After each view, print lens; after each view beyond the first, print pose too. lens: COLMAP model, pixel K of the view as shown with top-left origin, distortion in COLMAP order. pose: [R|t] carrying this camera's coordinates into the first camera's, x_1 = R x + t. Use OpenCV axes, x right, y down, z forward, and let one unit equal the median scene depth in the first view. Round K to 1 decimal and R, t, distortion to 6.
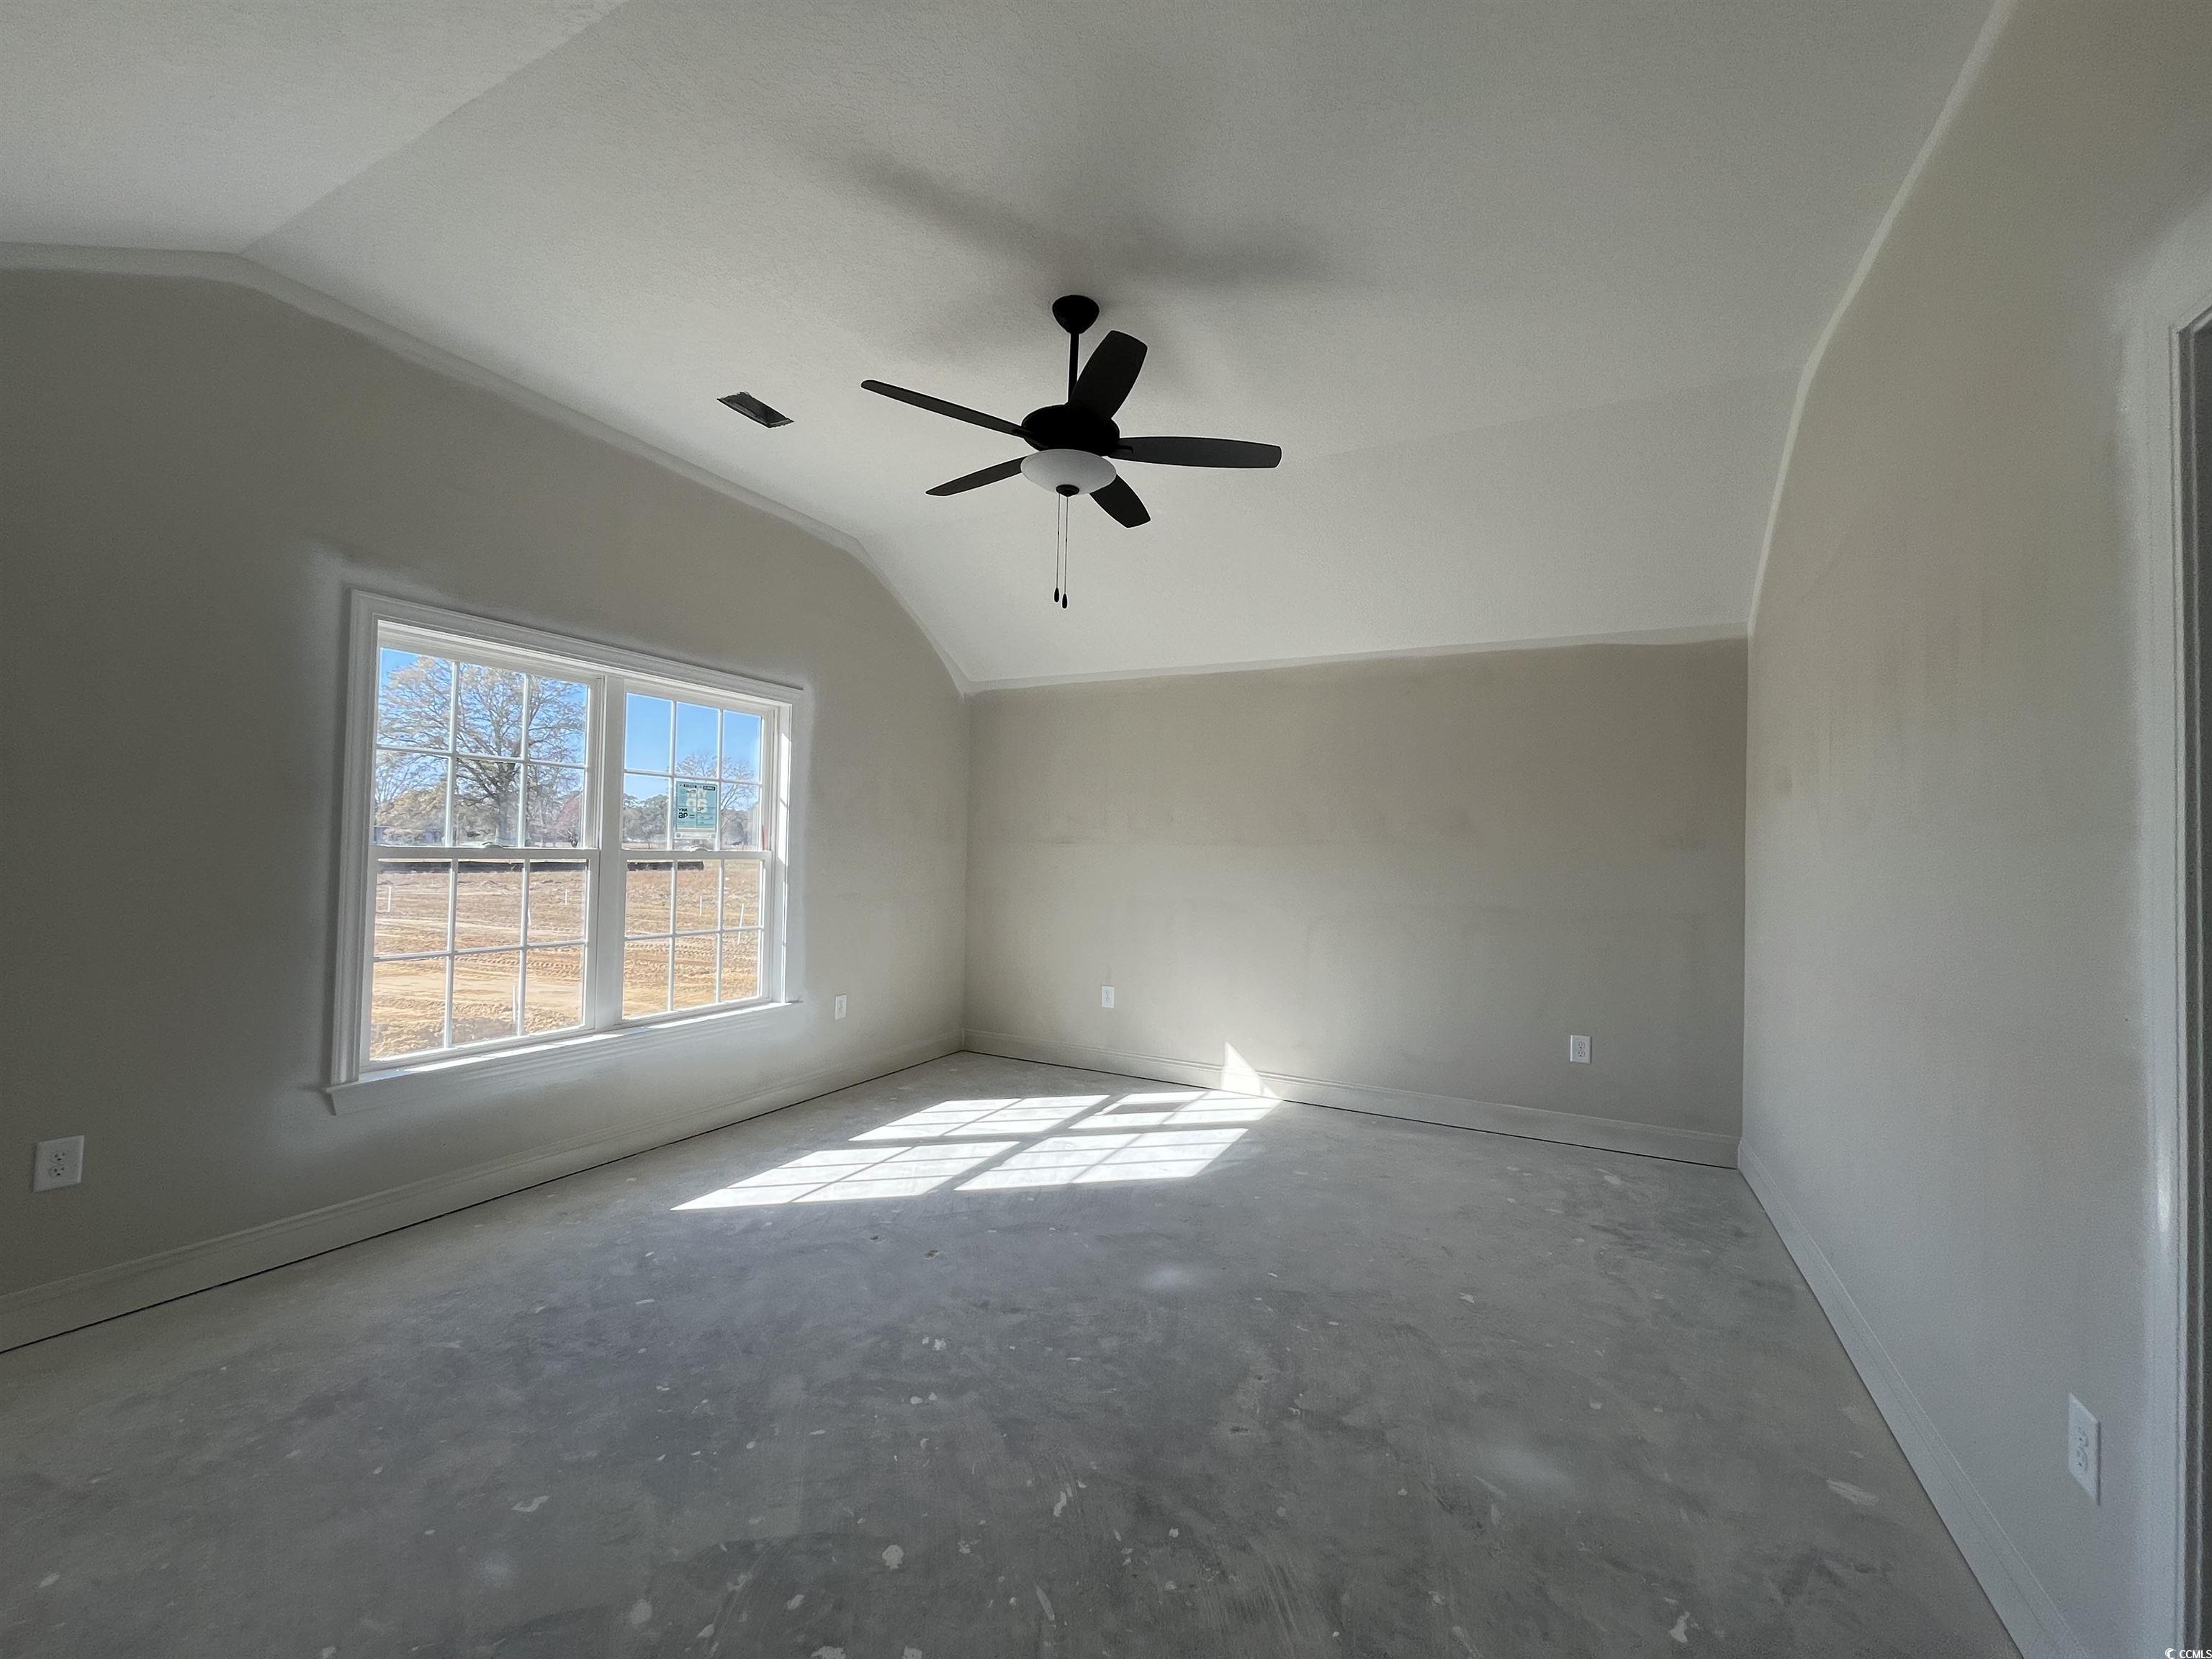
lens RADIAL K [[892.7, 0, 1108.2], [0, 892.7, 829.6], [0, 0, 1]] dist [-0.002782, -0.000398]
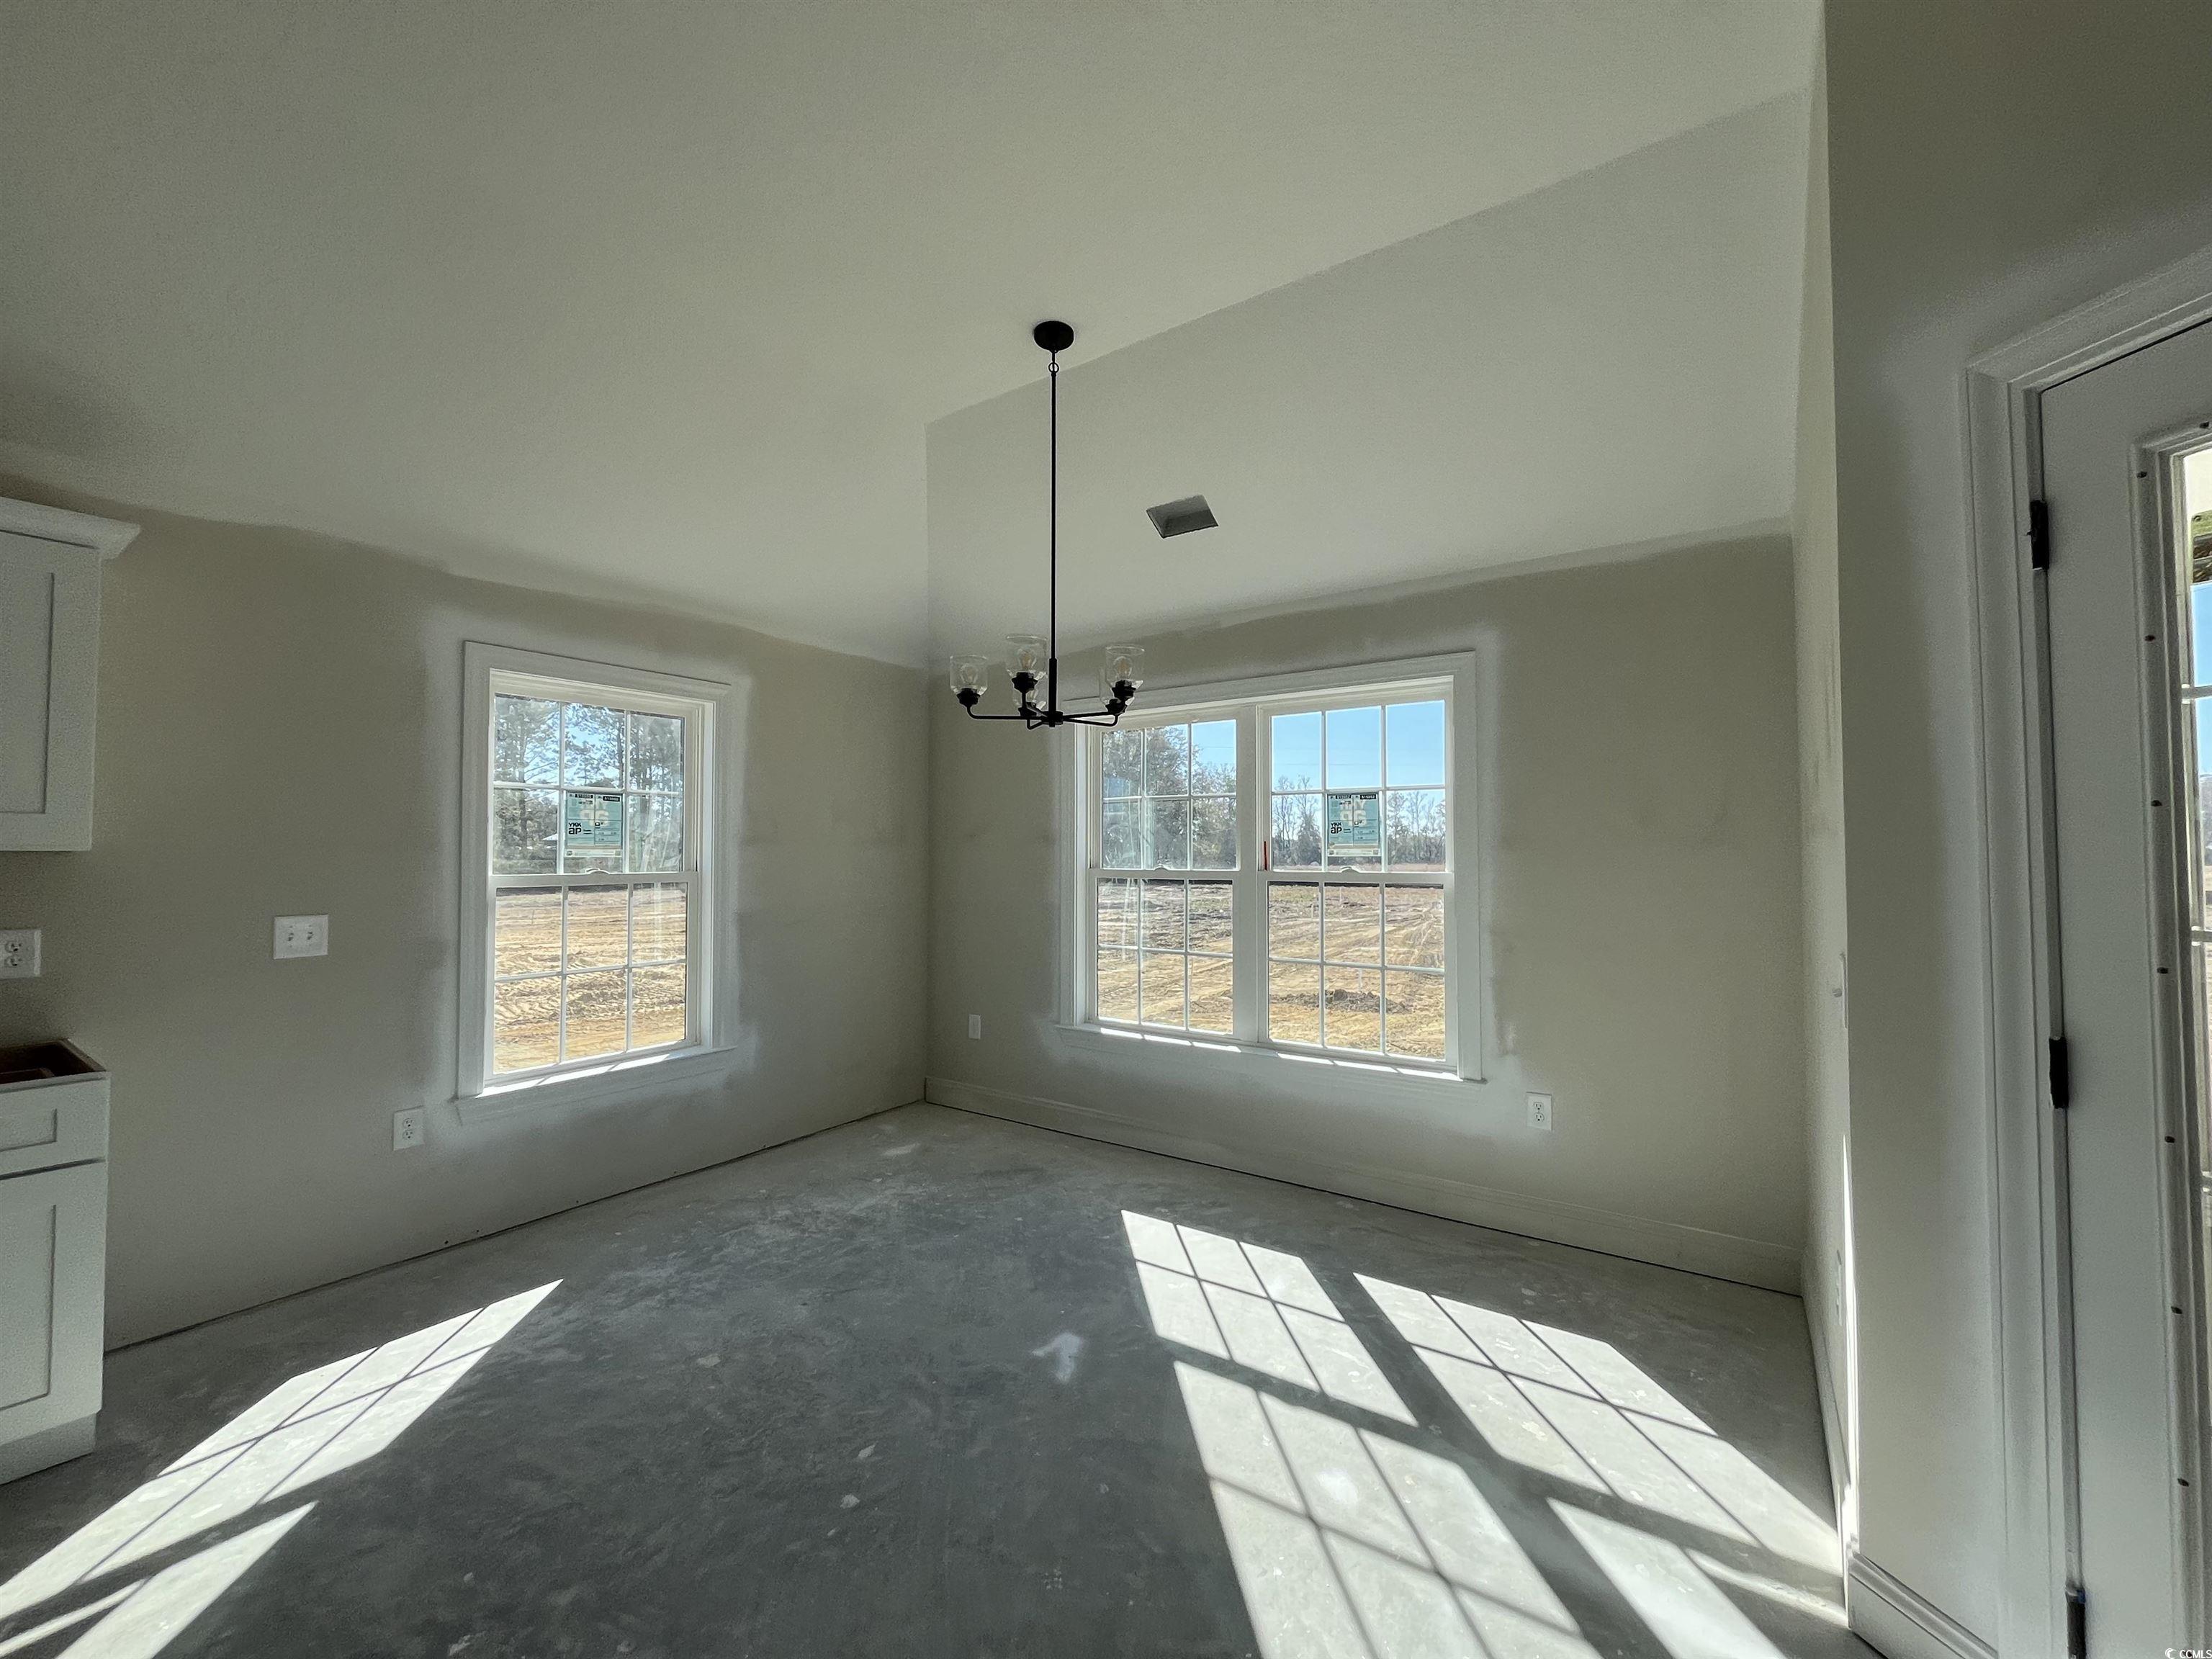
lens RADIAL K [[892.7, 0, 1108.2], [0, 892.7, 829.6], [0, 0, 1]] dist [-0.002782, -0.000398]
pose [[-0.126589, -0.054046, -0.990482, 0.447867], [0.018260, 0.998218, -0.056802, 0.026664], [0.991787, -0.025277, -0.125377, 0.870210]]
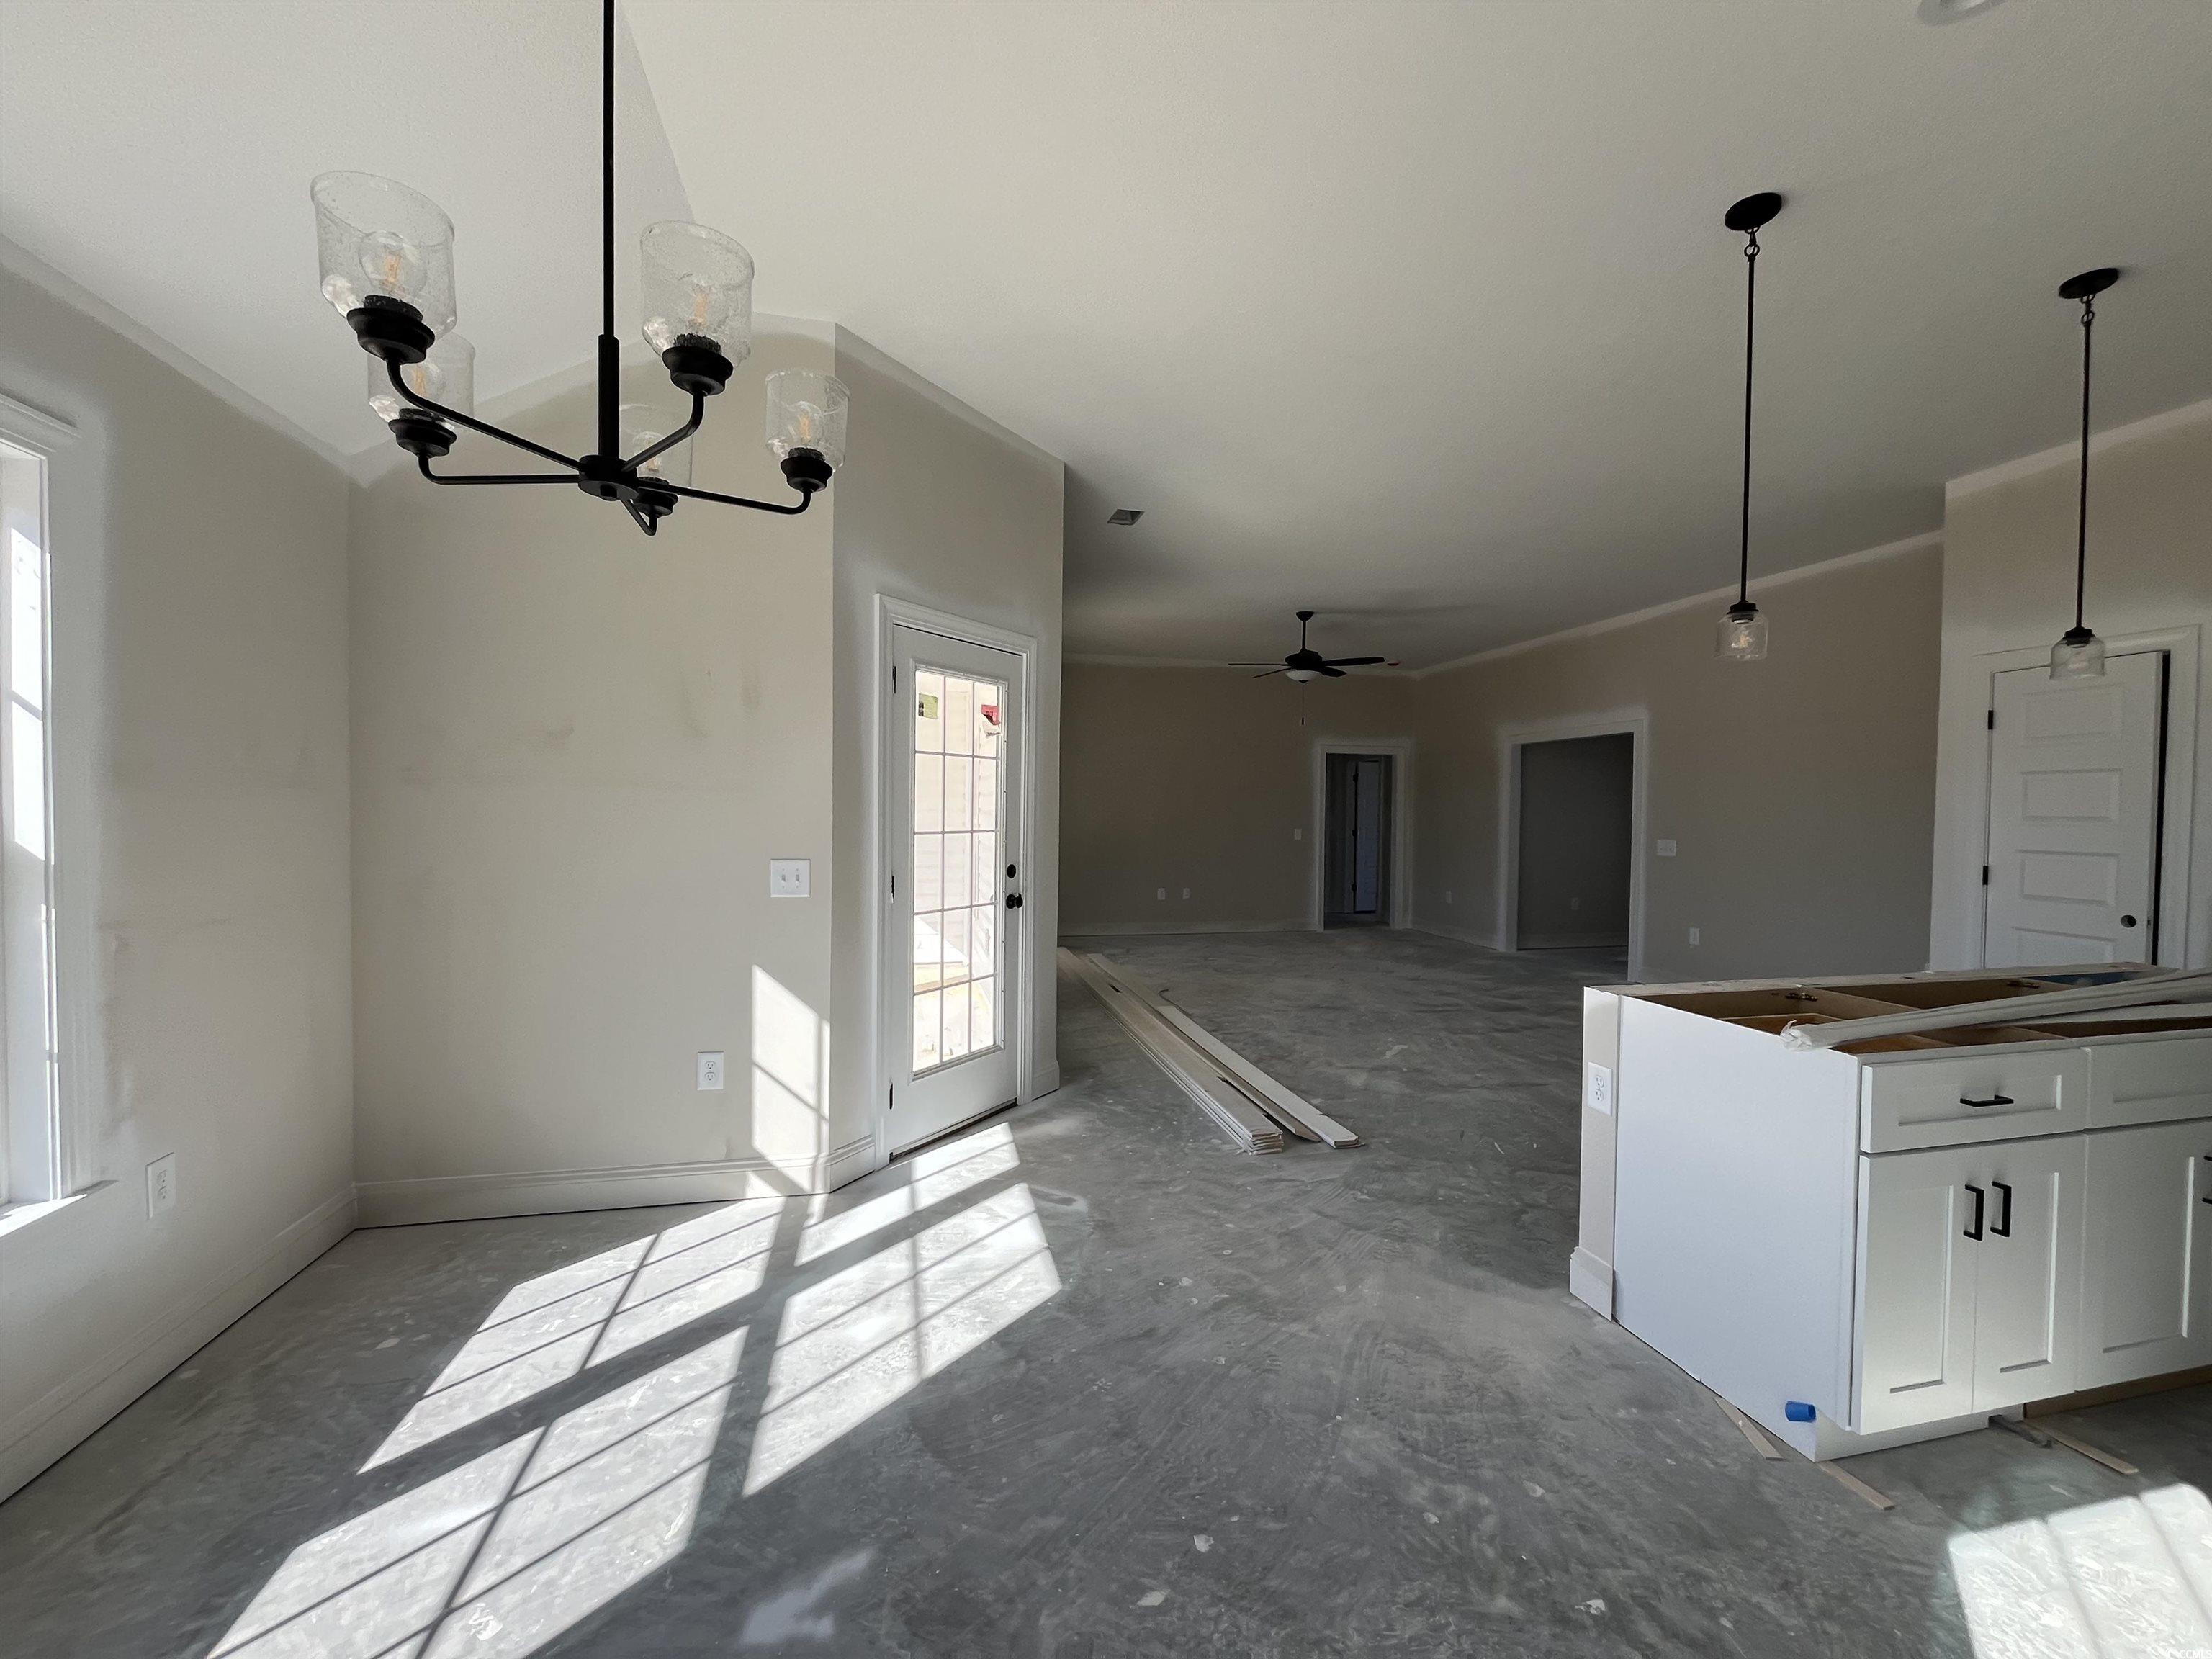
lens RADIAL K [[892.7, 0, 1108.2], [0, 892.7, 829.6], [0, 0, 1]] dist [-0.002782, -0.000398]
pose [[0.760697, -0.028571, 0.648478, -0.277187], [-0.006901, 0.998618, 0.052093, 0.001055], [-0.649071, -0.044102, 0.759449, 0.417807]]
